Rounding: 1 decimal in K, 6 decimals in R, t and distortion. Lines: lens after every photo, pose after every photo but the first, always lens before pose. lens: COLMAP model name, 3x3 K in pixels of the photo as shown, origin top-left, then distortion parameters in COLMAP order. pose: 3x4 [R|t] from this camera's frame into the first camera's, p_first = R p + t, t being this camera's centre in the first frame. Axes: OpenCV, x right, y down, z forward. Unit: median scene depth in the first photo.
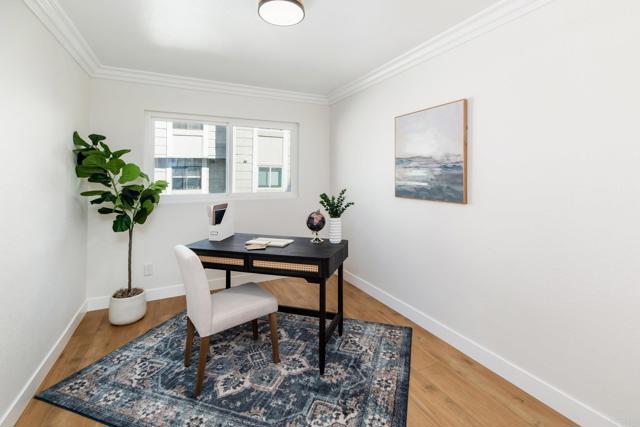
lens RADIAL K [[288.0, 0, 321.3], [0, 288.0, 171.4], [0, 0, 1]] dist [0.001142, 0.000027]
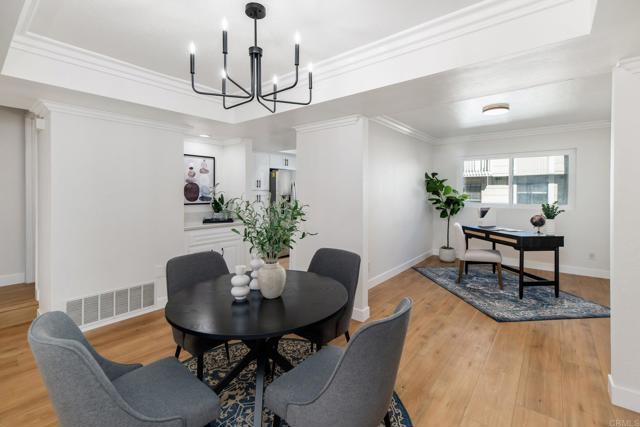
lens RADIAL K [[286.6, 0, 320.5], [0, 286.6, 191.3], [0, 0, 1]] dist [-0.000361, -0.000045]
pose [[0.410269, 0.000200, -0.911965, 0.852570], [0.012975, 0.999897, 0.006056, -0.012800], [0.911872, -0.014318, 0.410224, -0.680883]]
